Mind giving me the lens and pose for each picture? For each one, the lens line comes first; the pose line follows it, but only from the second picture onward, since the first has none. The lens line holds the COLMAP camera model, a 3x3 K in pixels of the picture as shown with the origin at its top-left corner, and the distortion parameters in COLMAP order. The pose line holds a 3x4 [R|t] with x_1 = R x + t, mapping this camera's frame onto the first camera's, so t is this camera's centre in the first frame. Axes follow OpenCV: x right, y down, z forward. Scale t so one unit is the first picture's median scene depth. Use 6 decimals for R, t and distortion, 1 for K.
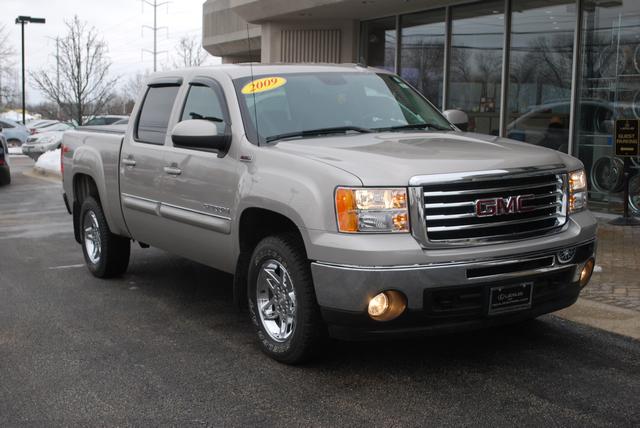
lens RADIAL K [[924.7, 0, 317.9], [0, 924.7, 214.7], [0, 0, 1]] dist [-0.051797, 0.000000]
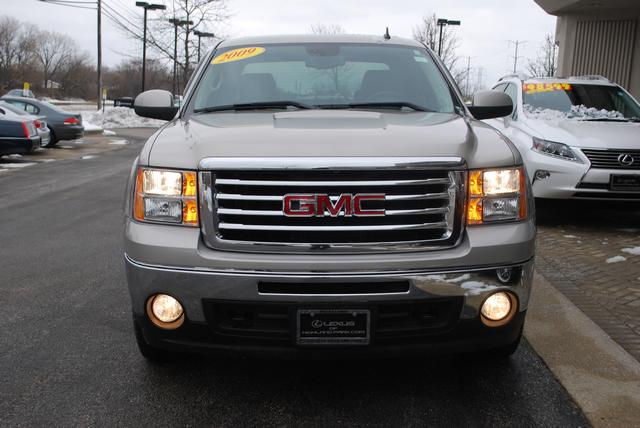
lens RADIAL K [[774.3, 0, 324.2], [0, 774.3, 215.1], [0, 0, 1]] dist [-0.013481, 0.000000]
pose [[0.872410, 0.095389, -0.479376, 0.499596], [-0.080144, 0.995414, 0.052221, -0.034146], [0.482159, -0.007139, 0.876055, 0.438566]]
